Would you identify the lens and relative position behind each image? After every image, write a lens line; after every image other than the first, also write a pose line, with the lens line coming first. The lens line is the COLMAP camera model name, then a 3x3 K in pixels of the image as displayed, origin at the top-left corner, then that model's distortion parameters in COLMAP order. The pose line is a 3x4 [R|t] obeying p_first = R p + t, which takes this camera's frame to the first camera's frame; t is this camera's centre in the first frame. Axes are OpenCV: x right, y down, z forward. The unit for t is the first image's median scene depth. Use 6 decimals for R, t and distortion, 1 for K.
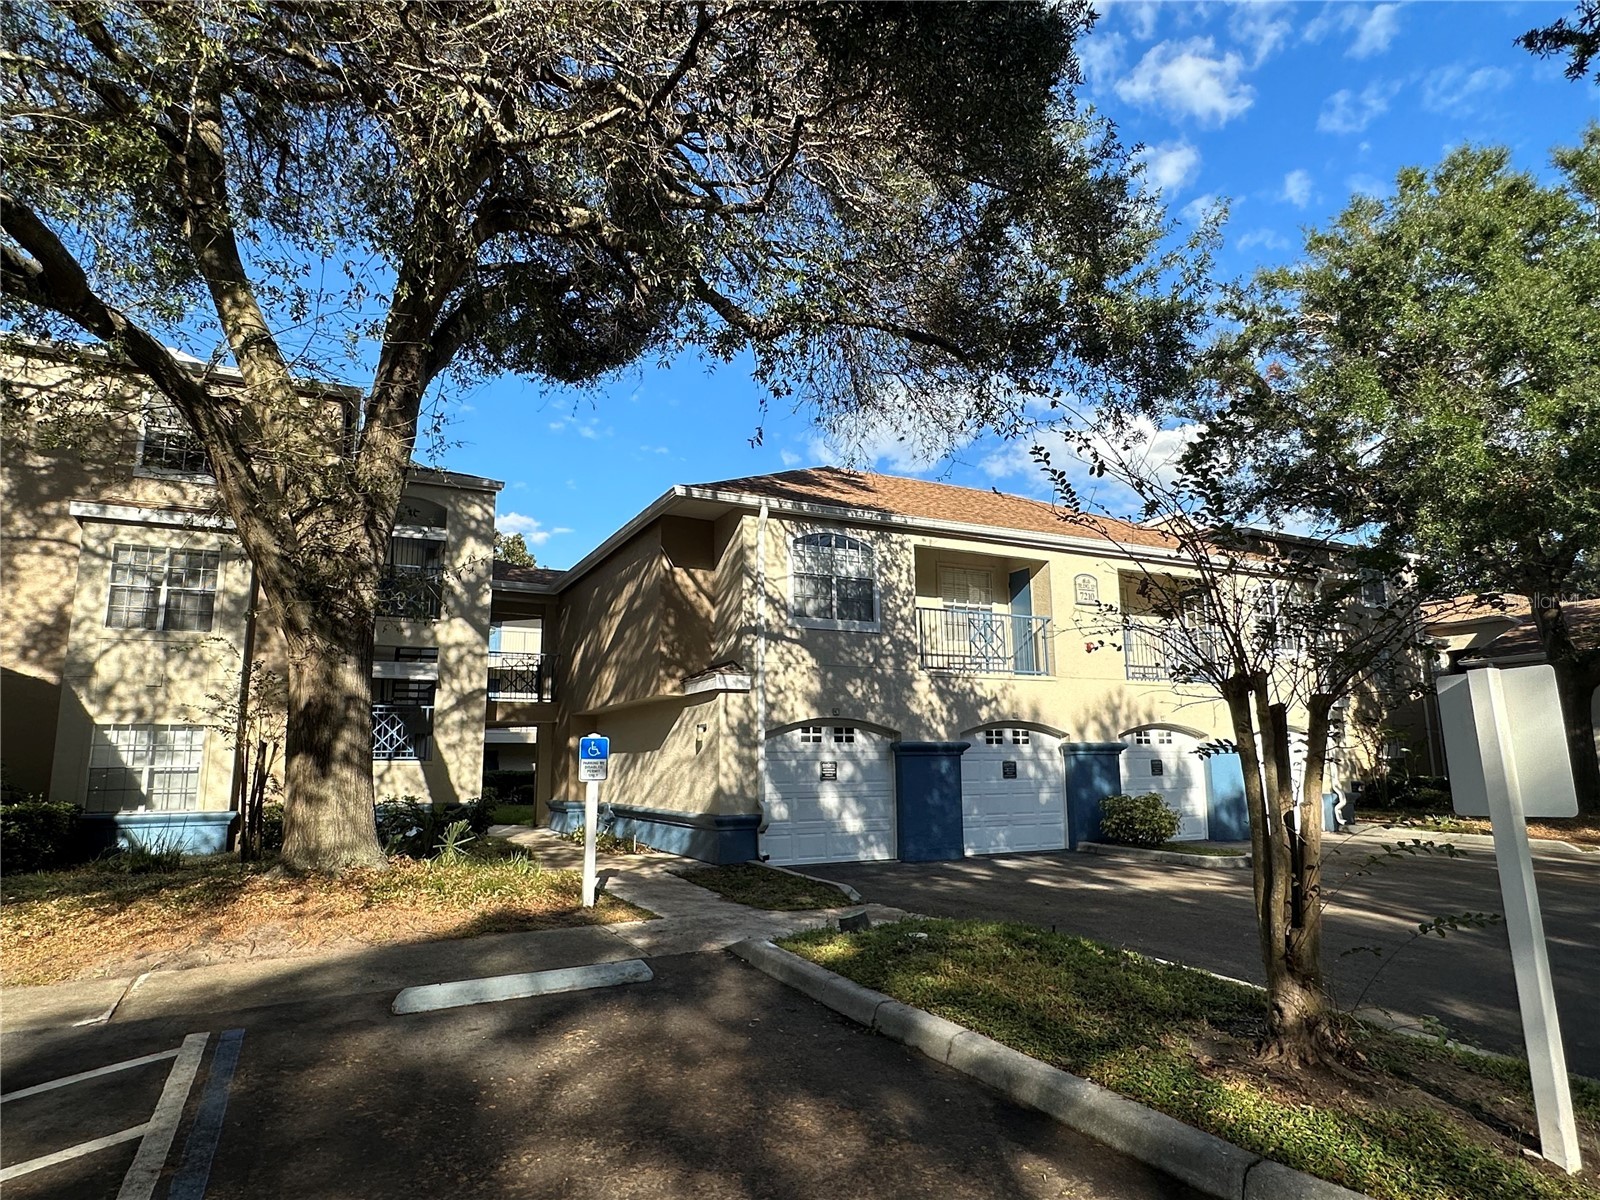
lens RADIAL K [[921.9, 0, 799.0], [0, 921.9, 583.8], [0, 0, 1]] dist [0.018395, 0.000366]
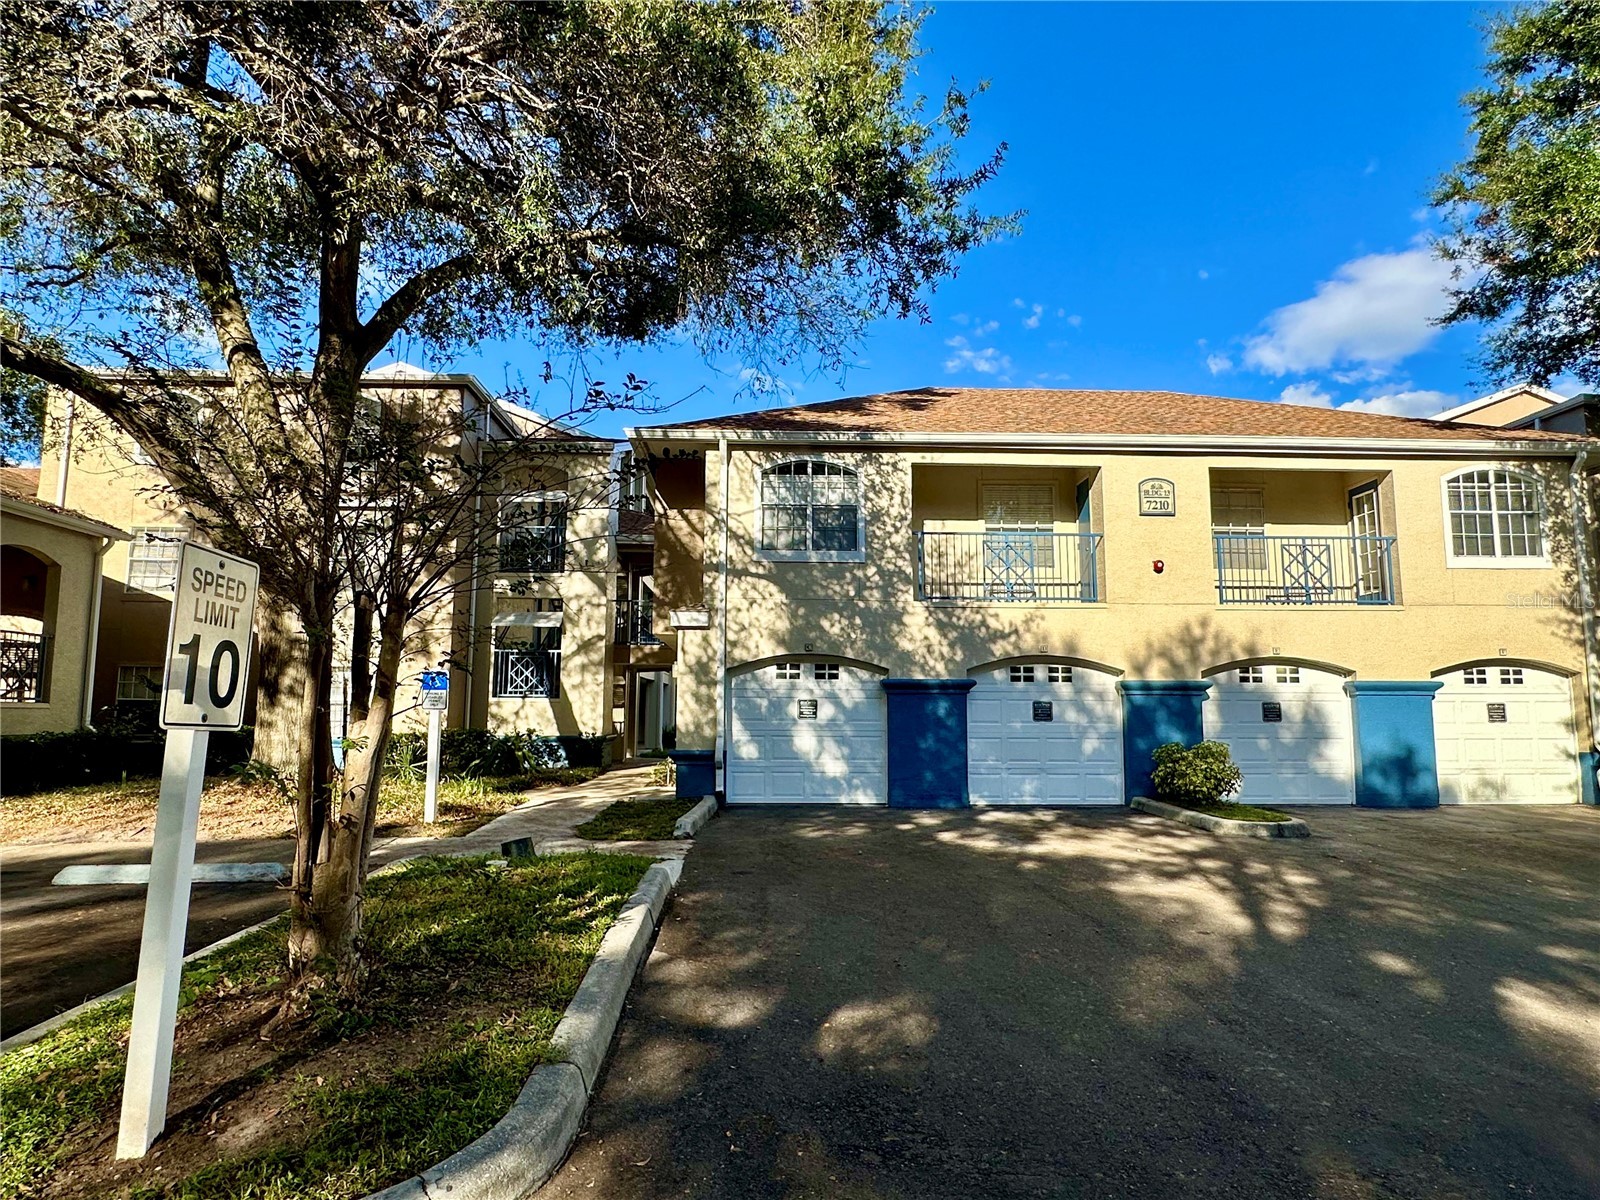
lens RADIAL K [[919.2, 0, 795.2], [0, 919.2, 601.1], [0, 0, 1]] dist [-0.000959, 0.001873]
pose [[0.909395, -0.039322, -0.414070, 0.403031], [0.068790, 0.996031, 0.056490, 0.033921], [0.410205, -0.079856, 0.908490, 0.133131]]
